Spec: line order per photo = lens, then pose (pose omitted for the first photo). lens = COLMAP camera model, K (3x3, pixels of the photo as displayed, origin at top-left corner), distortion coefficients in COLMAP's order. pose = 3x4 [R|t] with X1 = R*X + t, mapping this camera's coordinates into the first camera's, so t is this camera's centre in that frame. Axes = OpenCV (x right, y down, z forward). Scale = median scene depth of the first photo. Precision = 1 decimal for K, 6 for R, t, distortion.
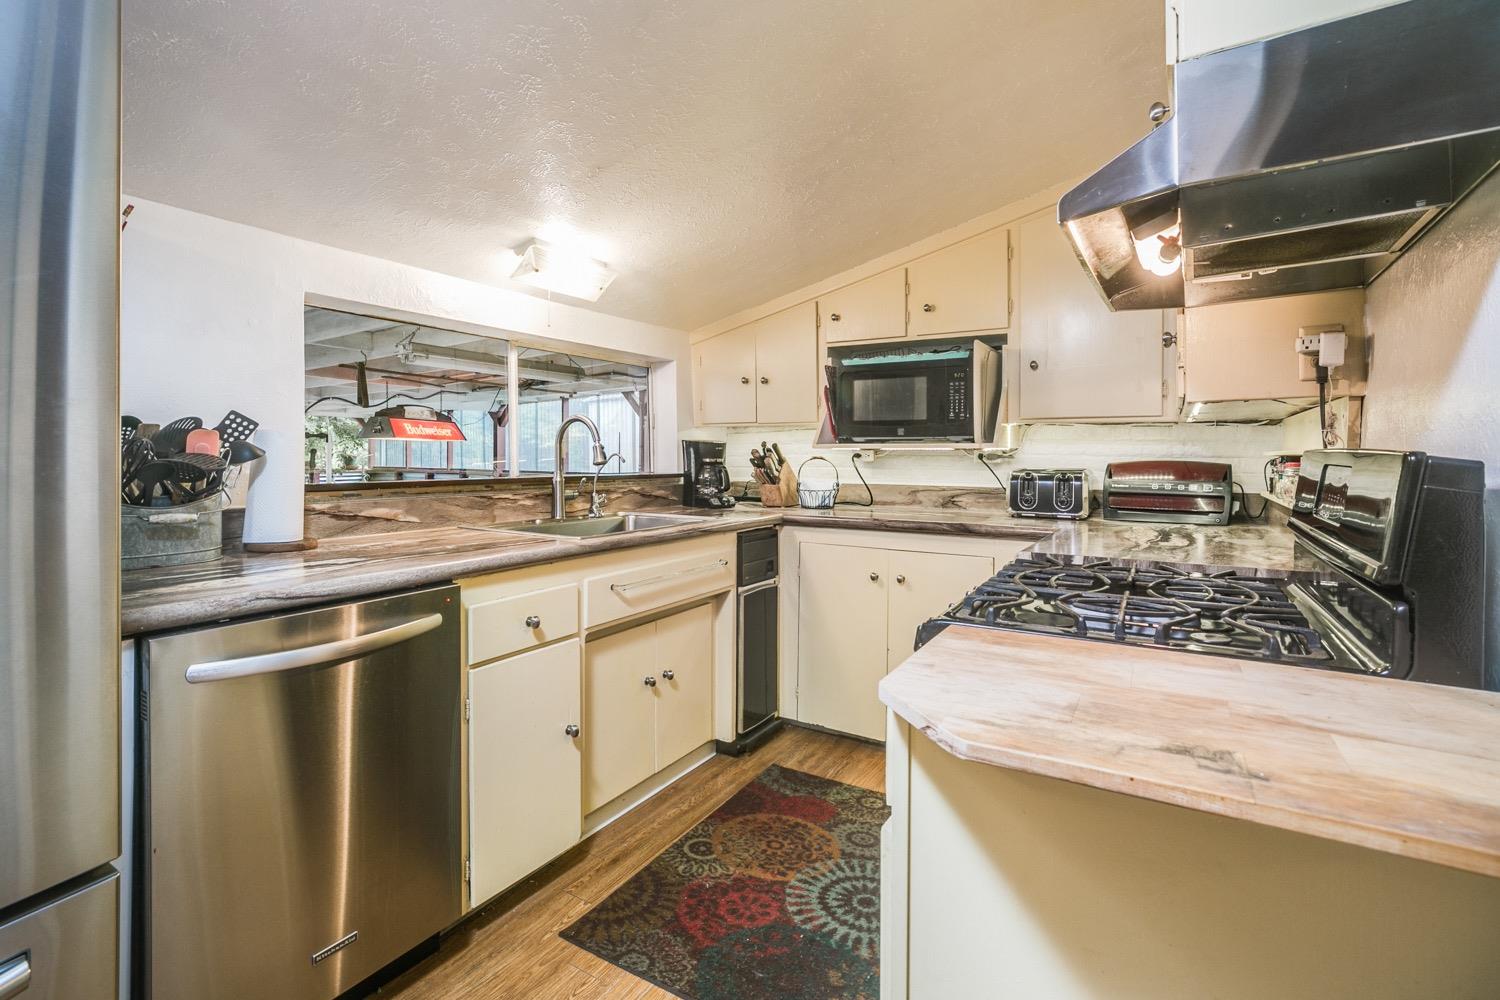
lens RADIAL K [[720.0, 0, 709.3], [0, 720.0, 457.4], [0, 0, 1]] dist [-0.028233, -0.000021]
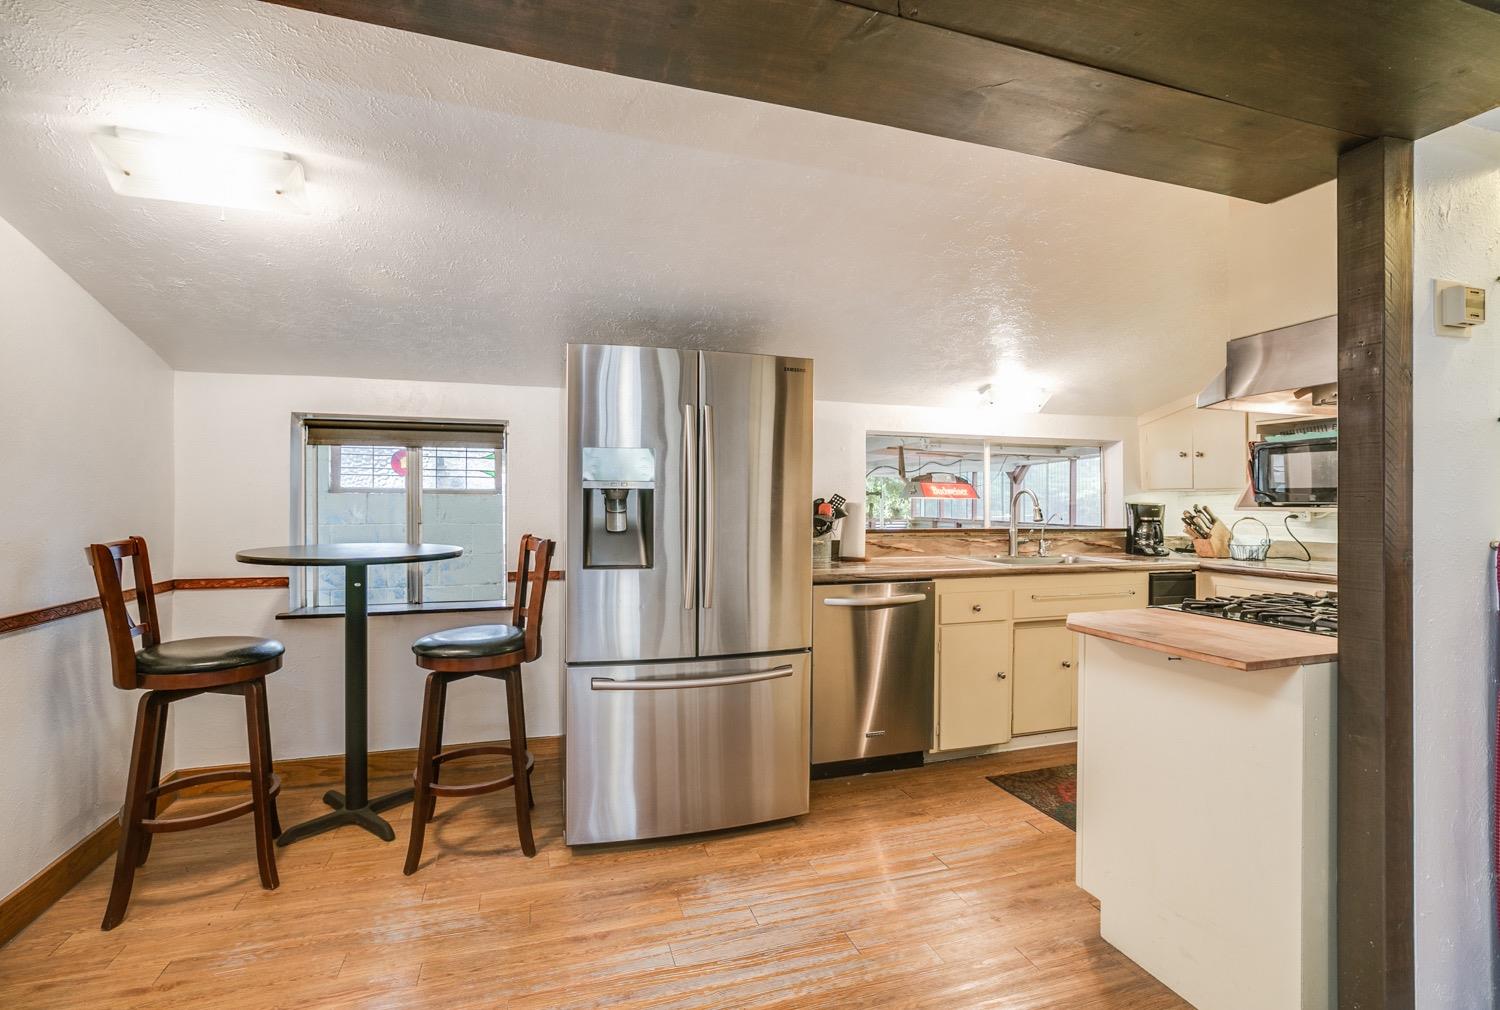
lens RADIAL K [[696.1, 0, 750.0], [0, 696.1, 505.0], [0, 0, 1]] dist [-0.002052, 0.000102]
pose [[0.777999, 0.003661, -0.628255, 0.239473], [-0.005753, 0.999983, -0.001297, -0.015330], [0.628239, 0.004623, 0.778006, -0.427442]]
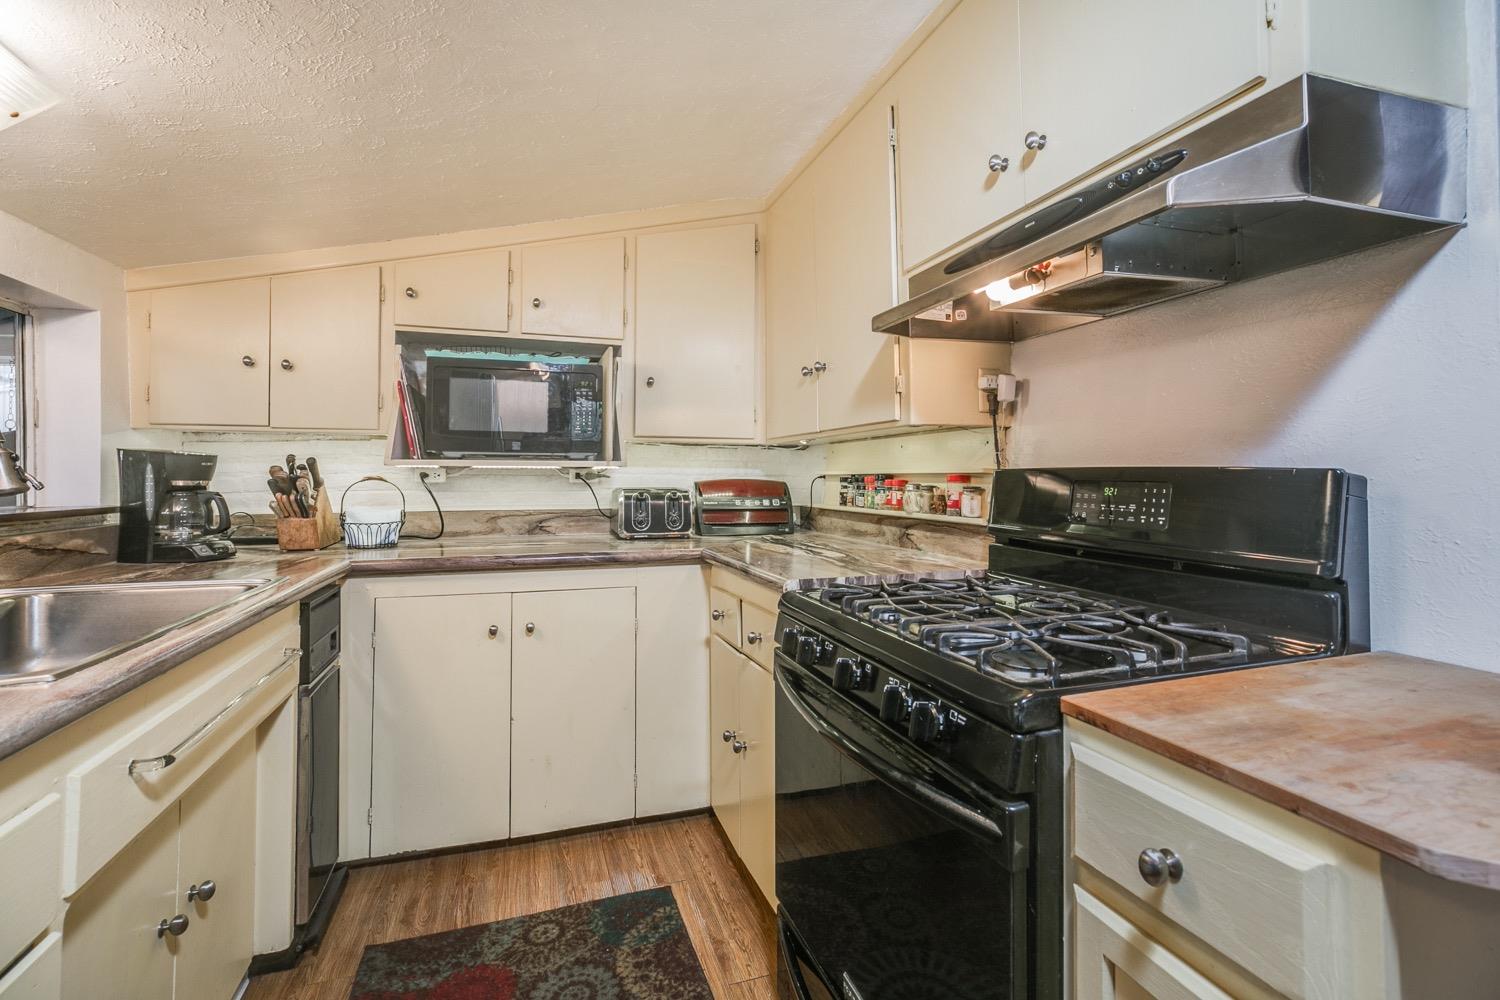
lens RADIAL K [[663.5, 0, 747.5], [0, 663.5, 458.6], [0, 0, 1]] dist [-0.022154, 0.007574]
pose [[0.618586, 0.017793, 0.785516, -0.147330], [0.004943, 0.999636, -0.026536, 0.000209], [-0.785702, 0.020297, 0.618273, 0.296444]]
